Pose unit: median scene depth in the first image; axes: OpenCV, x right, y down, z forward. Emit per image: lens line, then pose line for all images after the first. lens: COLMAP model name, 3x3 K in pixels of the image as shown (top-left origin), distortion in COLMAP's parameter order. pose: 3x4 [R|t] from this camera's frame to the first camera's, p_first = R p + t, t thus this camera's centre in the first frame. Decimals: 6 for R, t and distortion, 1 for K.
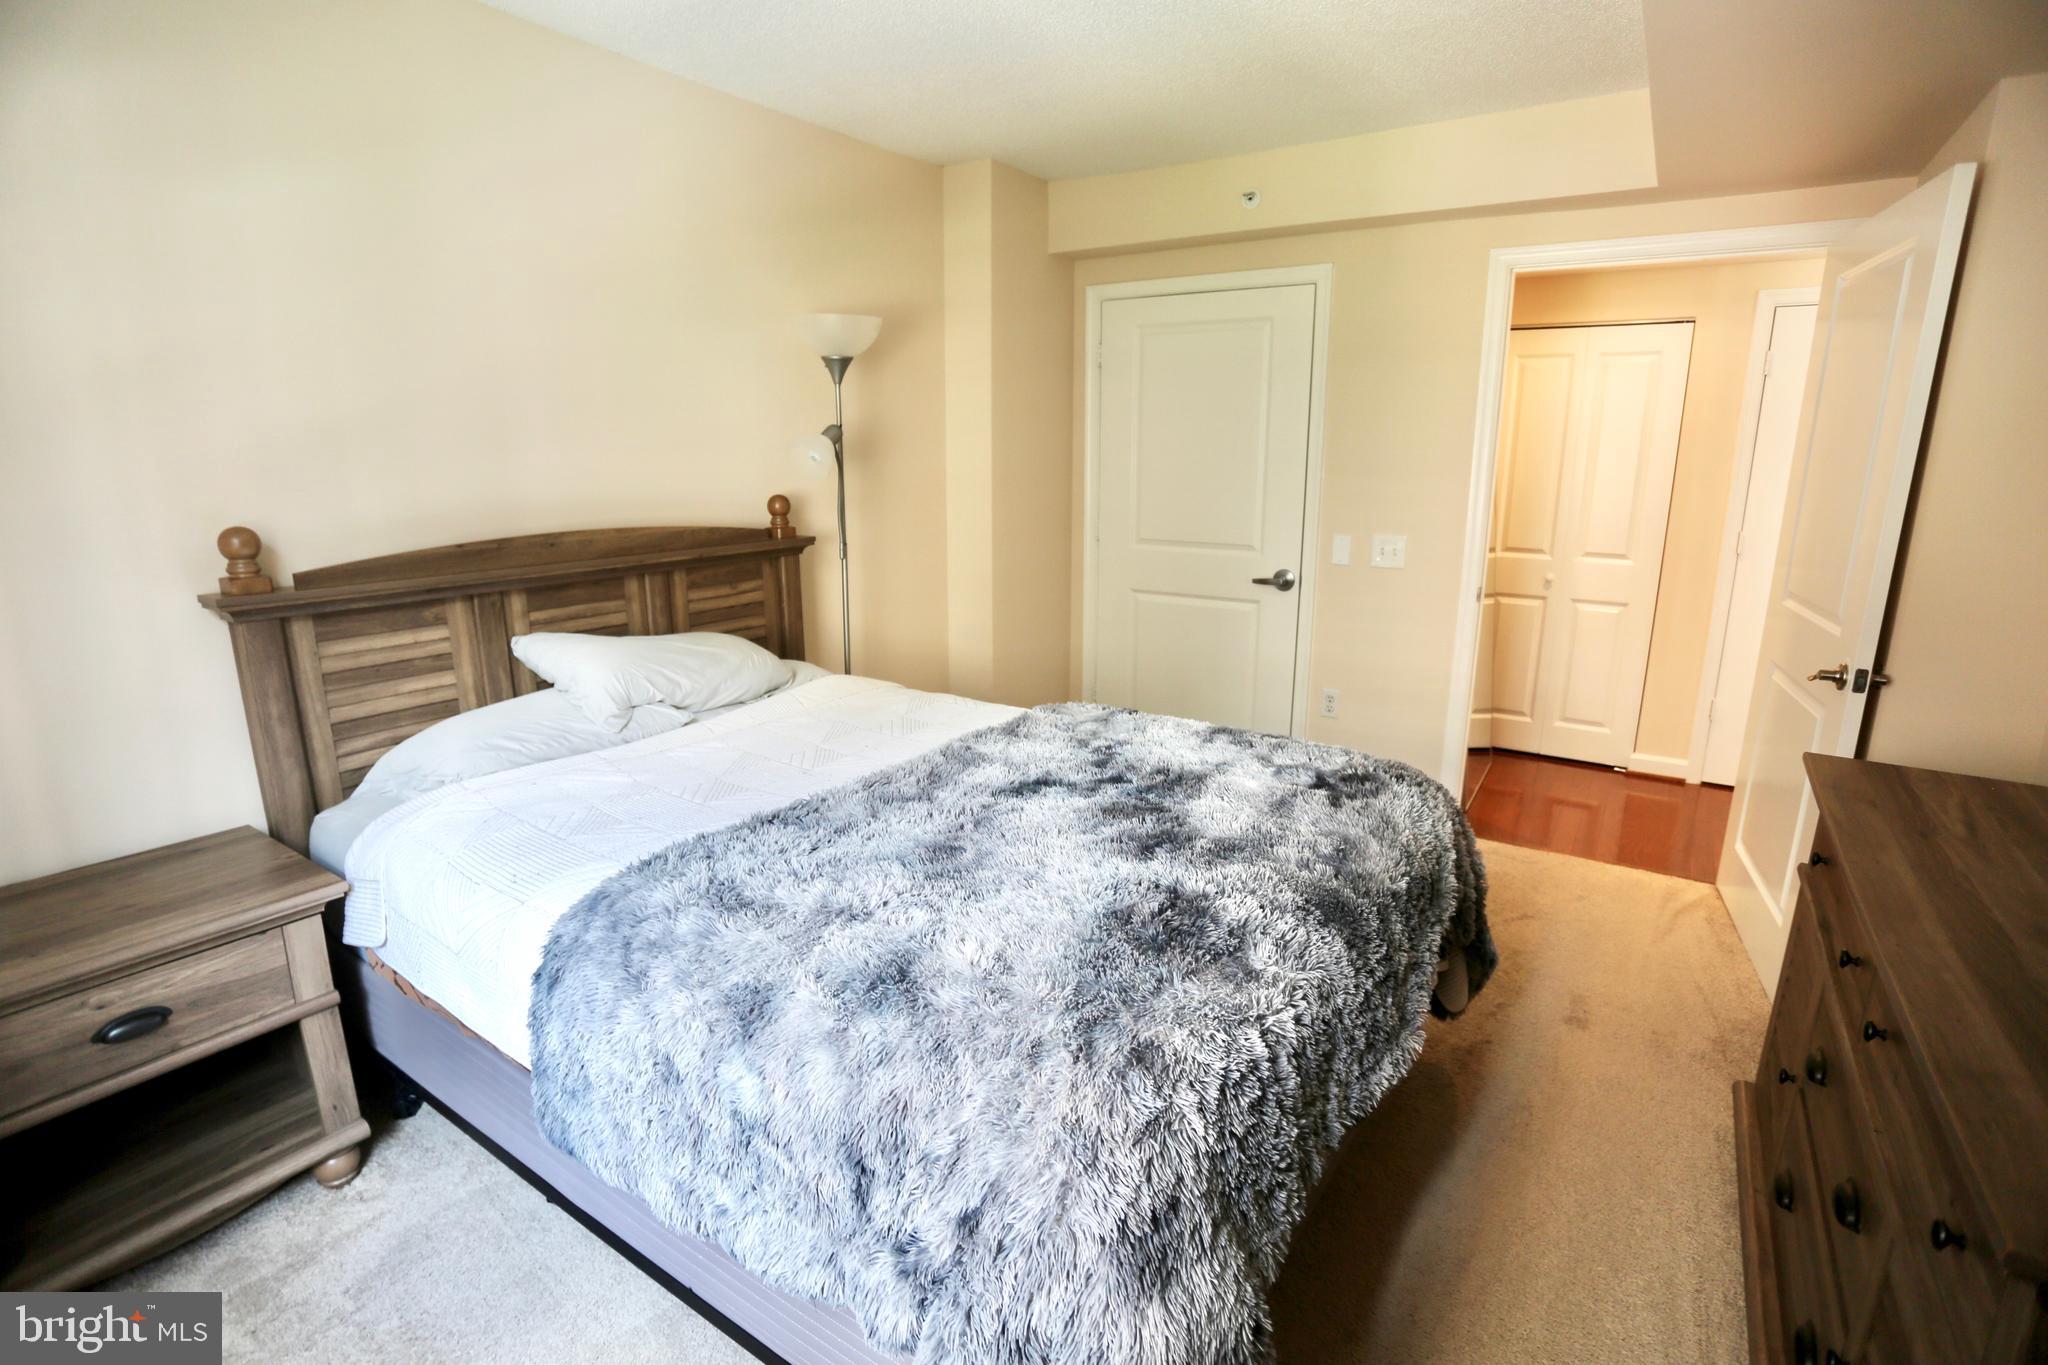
lens RADIAL K [[987.3, 0, 1024.0], [0, 987.3, 682.5], [0, 0, 1]] dist [-0.054663, 0.015788]
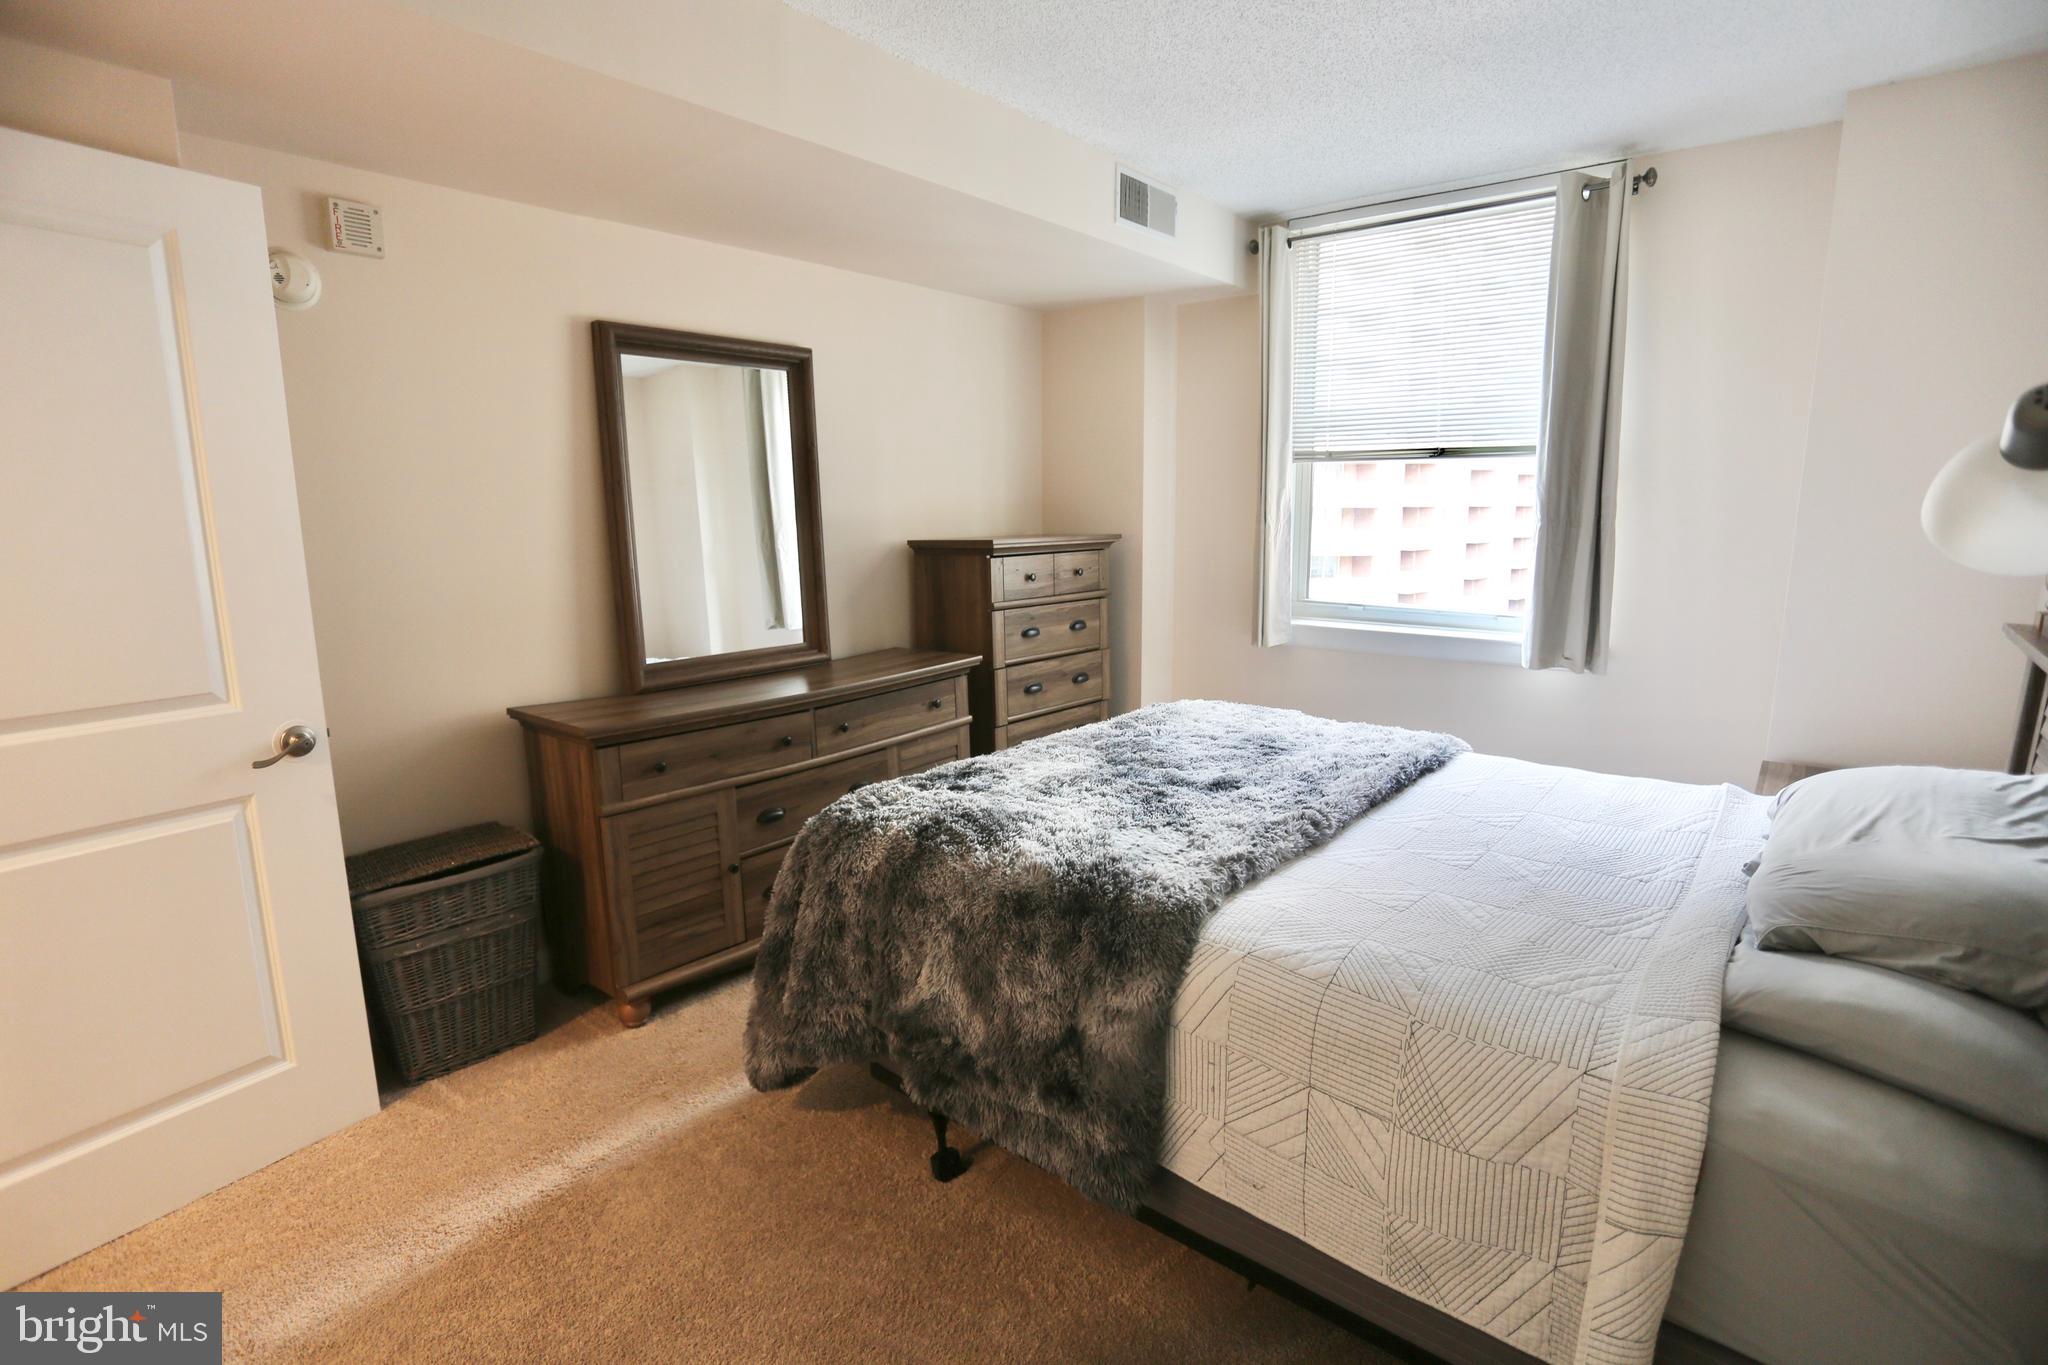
lens RADIAL K [[987.3, 0, 1024.0], [0, 987.3, 682.5], [0, 0, 1]] dist [-0.054663, 0.015788]
pose [[-0.995553, -0.014300, 0.093115, 0.114194], [0.024969, 0.913005, 0.407184, -0.396280], [-0.090837, 0.407698, -0.908587, 1.704227]]
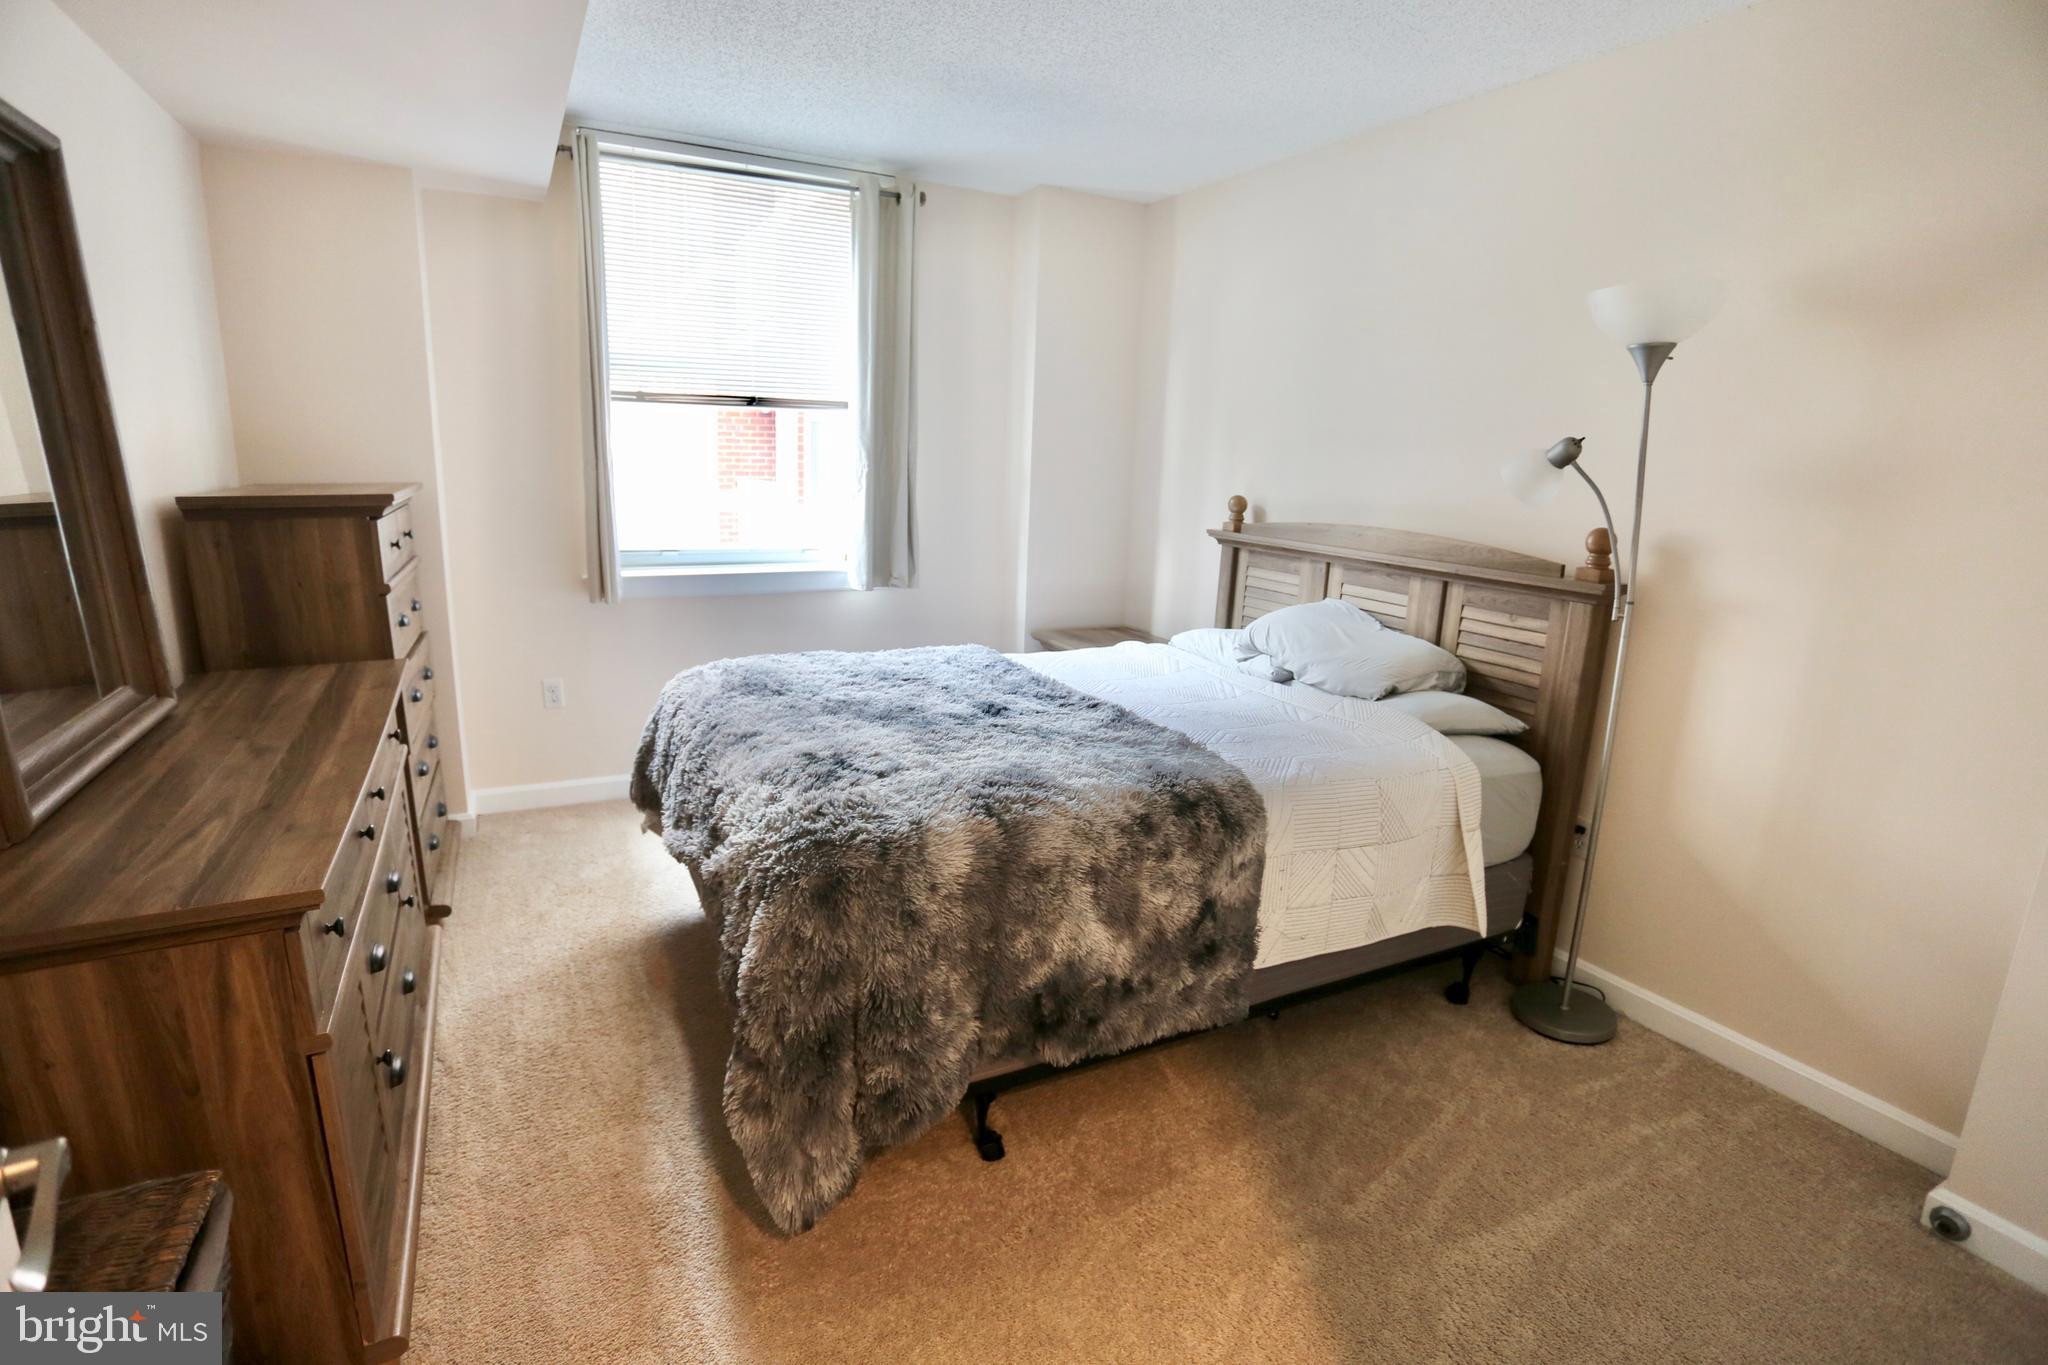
lens RADIAL K [[987.3, 0, 1024.0], [0, 987.3, 682.5], [0, 0, 1]] dist [-0.054663, 0.015788]
pose [[-0.477055, 0.179302, -0.860389, 0.913986], [-0.241944, 0.914350, 0.324696, -0.295557], [0.844915, 0.363064, -0.392814, 1.298735]]
